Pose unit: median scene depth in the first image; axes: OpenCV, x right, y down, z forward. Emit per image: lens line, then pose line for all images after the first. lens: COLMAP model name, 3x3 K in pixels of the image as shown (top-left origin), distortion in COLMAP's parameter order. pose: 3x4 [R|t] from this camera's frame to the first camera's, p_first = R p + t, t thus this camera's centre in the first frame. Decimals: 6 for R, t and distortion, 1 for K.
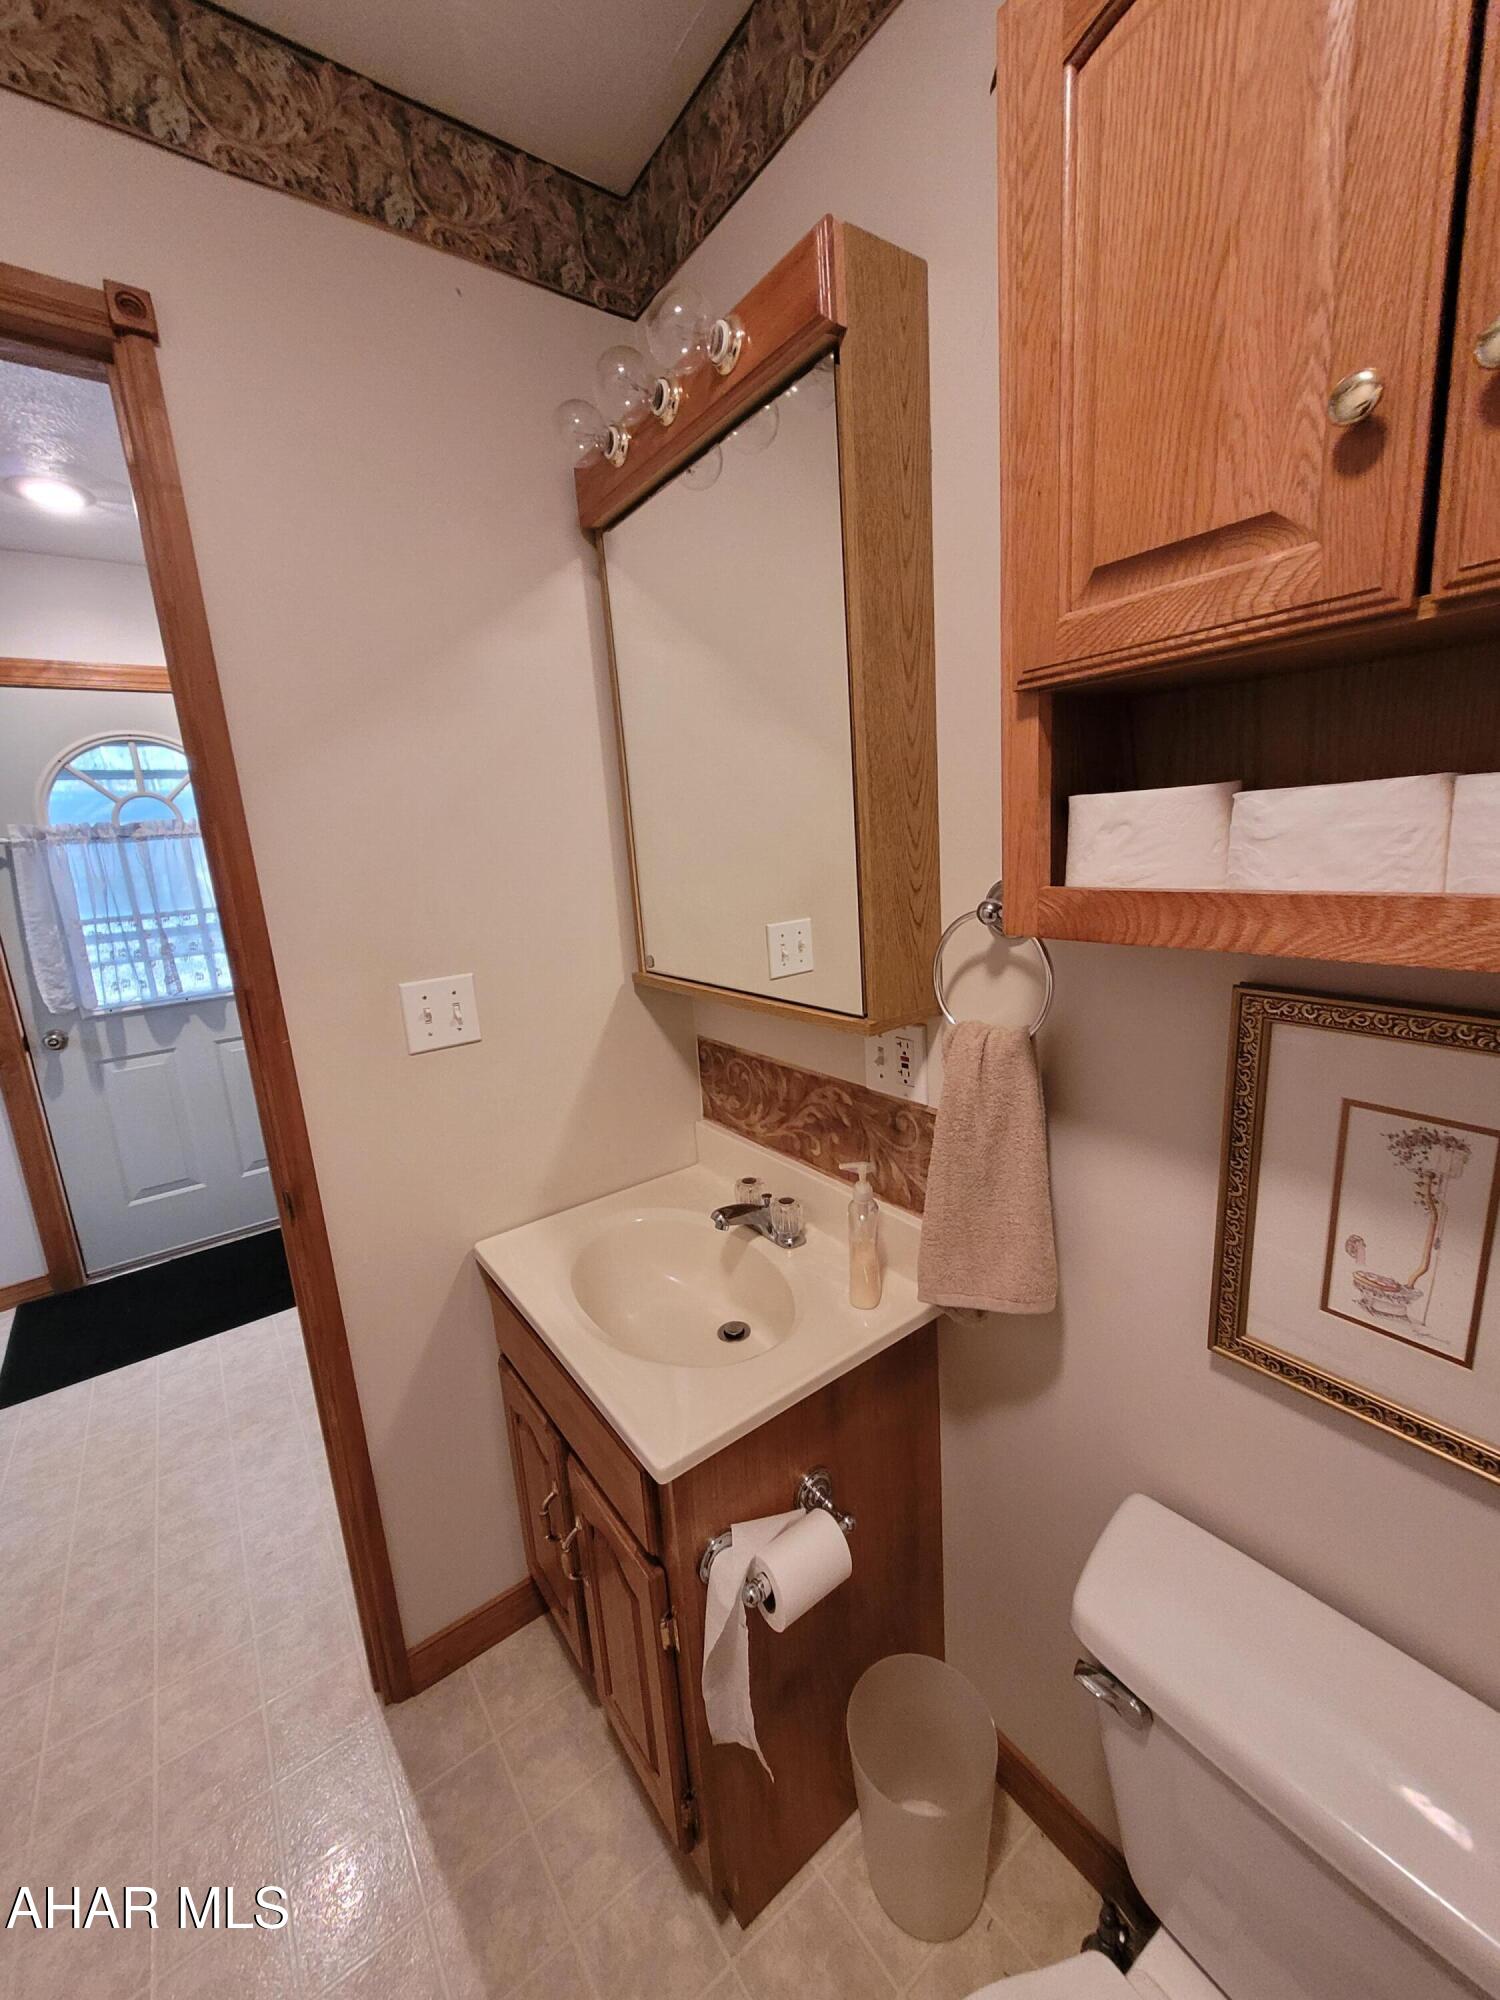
lens RADIAL K [[789.9, 0, 751.2], [0, 789.9, 998.3], [0, 0, 1]] dist [-0.001052, -0.000081]
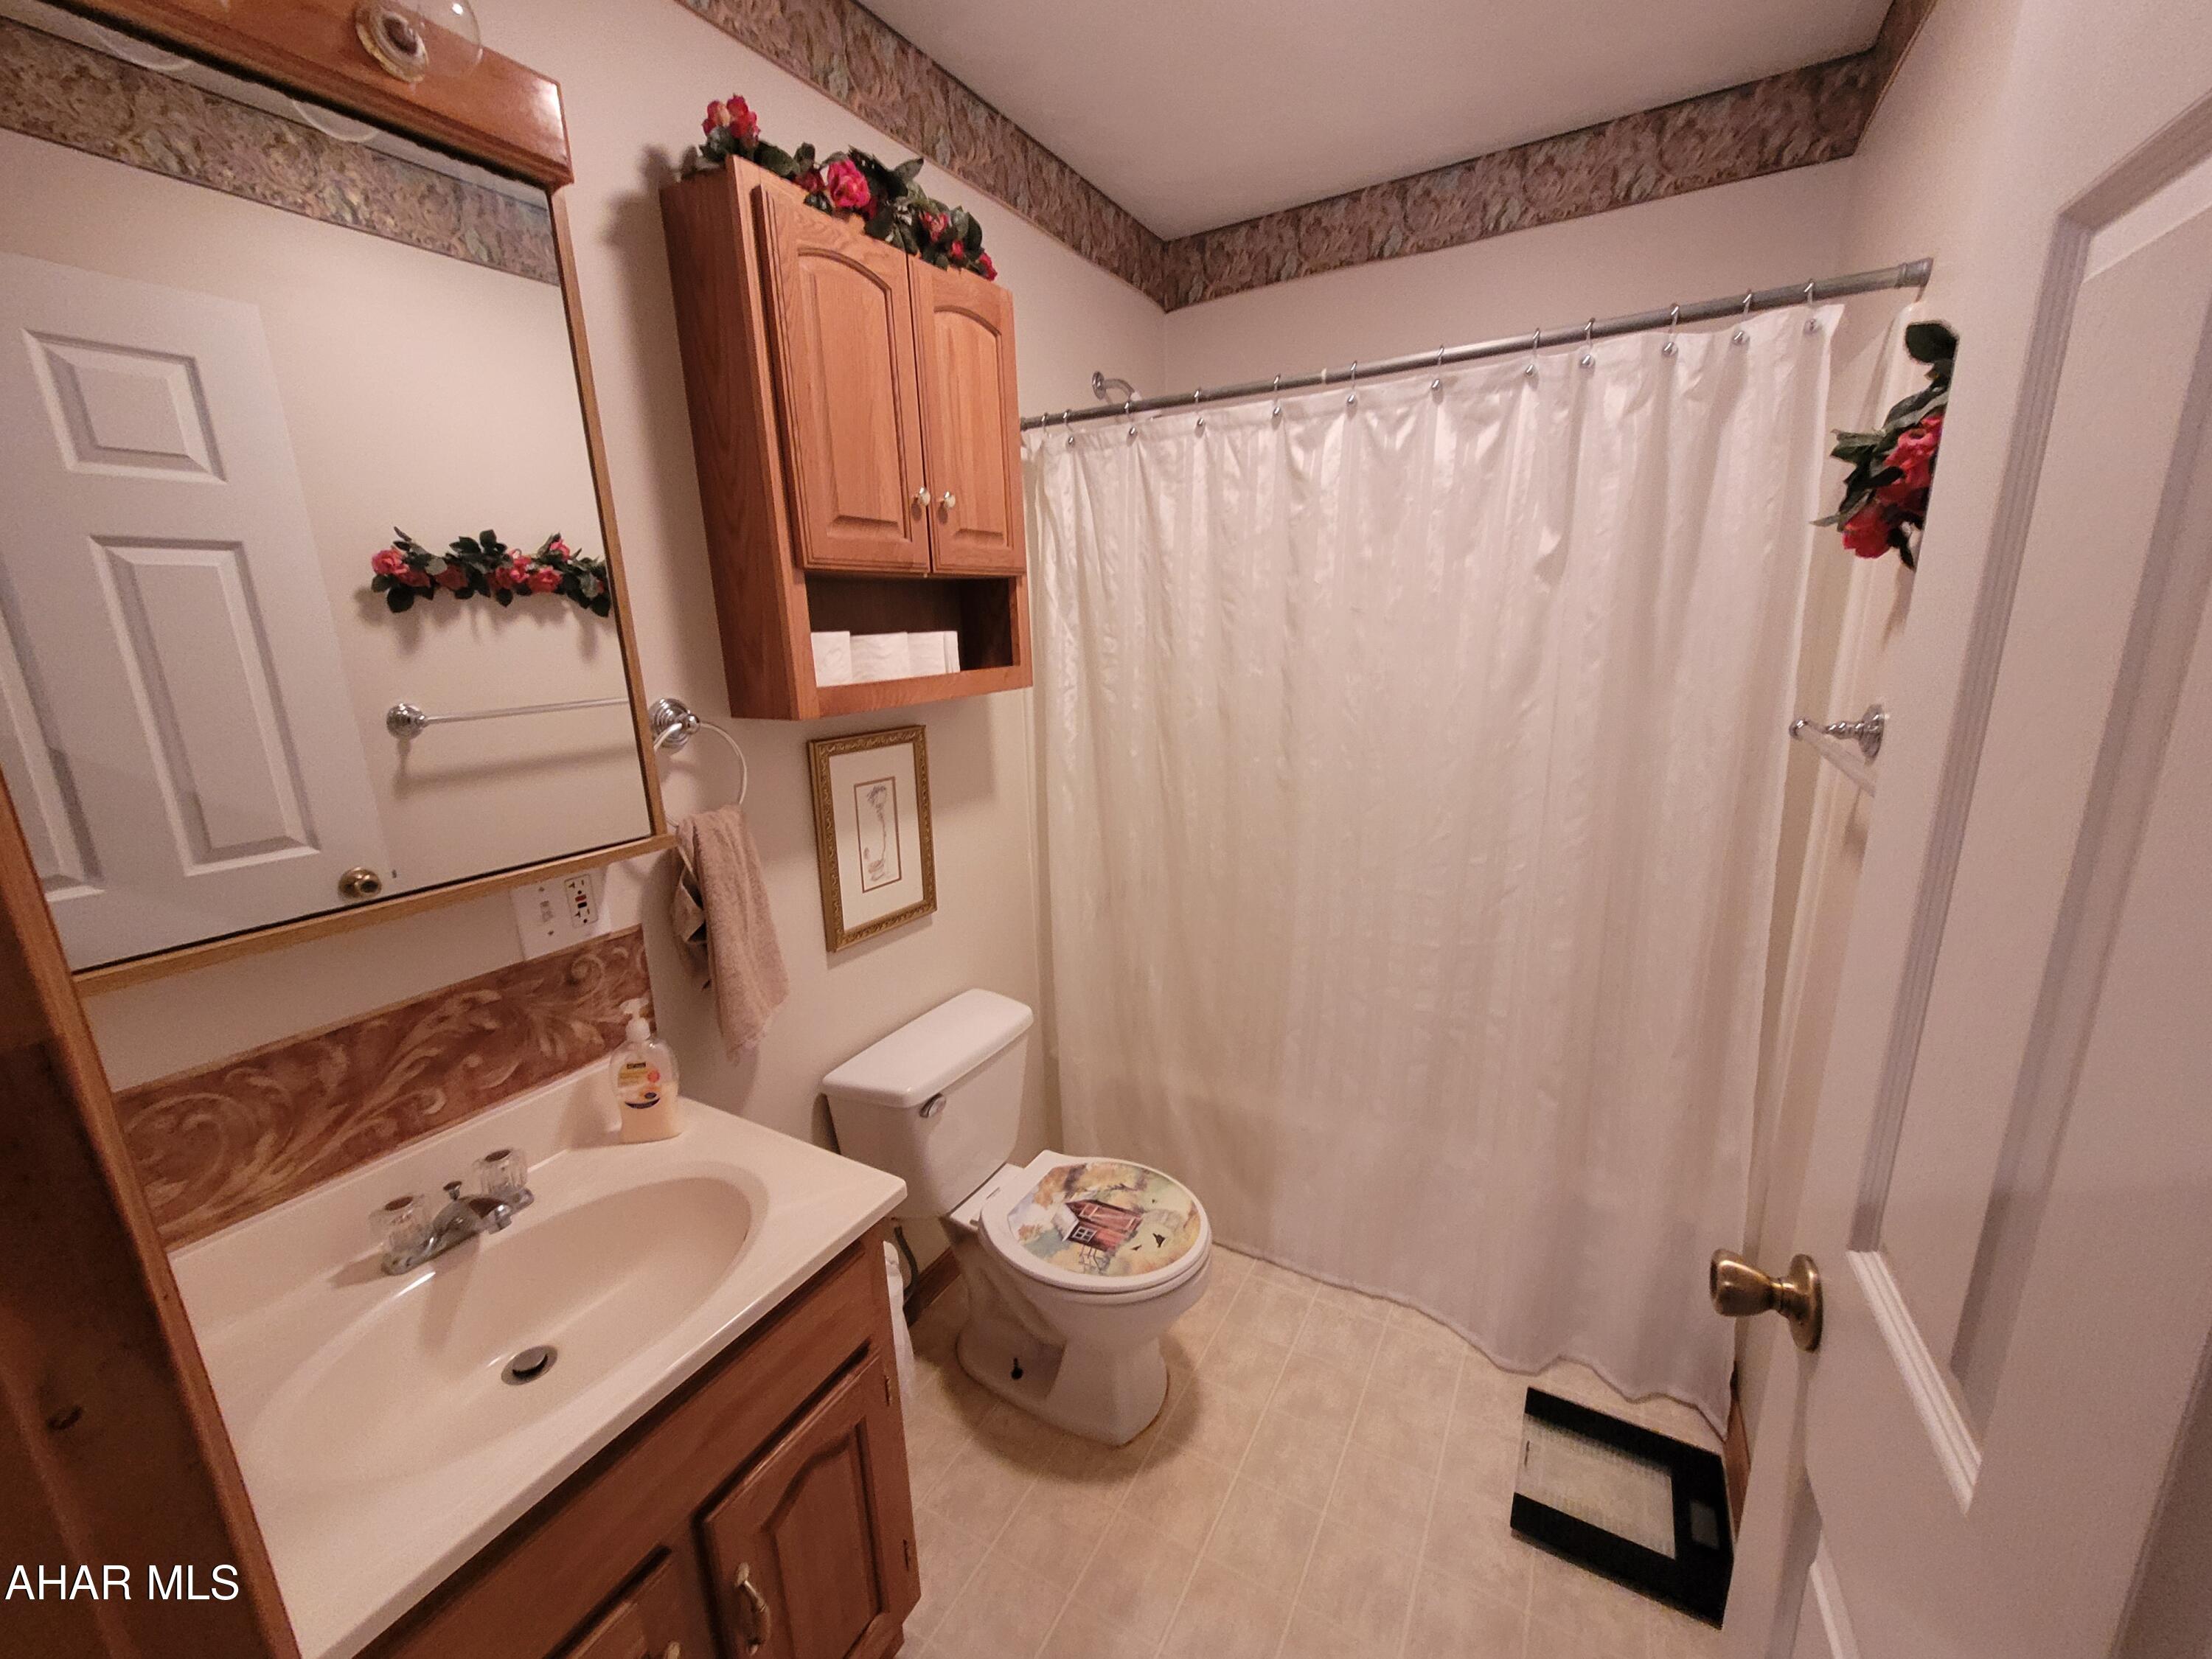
lens RADIAL K [[873.6, 0, 1103.6], [0, 873.6, 834.2], [0, 0, 1]] dist [-0.001052, -0.000081]
pose [[-0.402526, -0.139678, 0.904690, -0.969487], [0.246518, 0.935240, 0.254079, -0.104650], [-0.881591, 0.325295, -0.342025, 0.738286]]
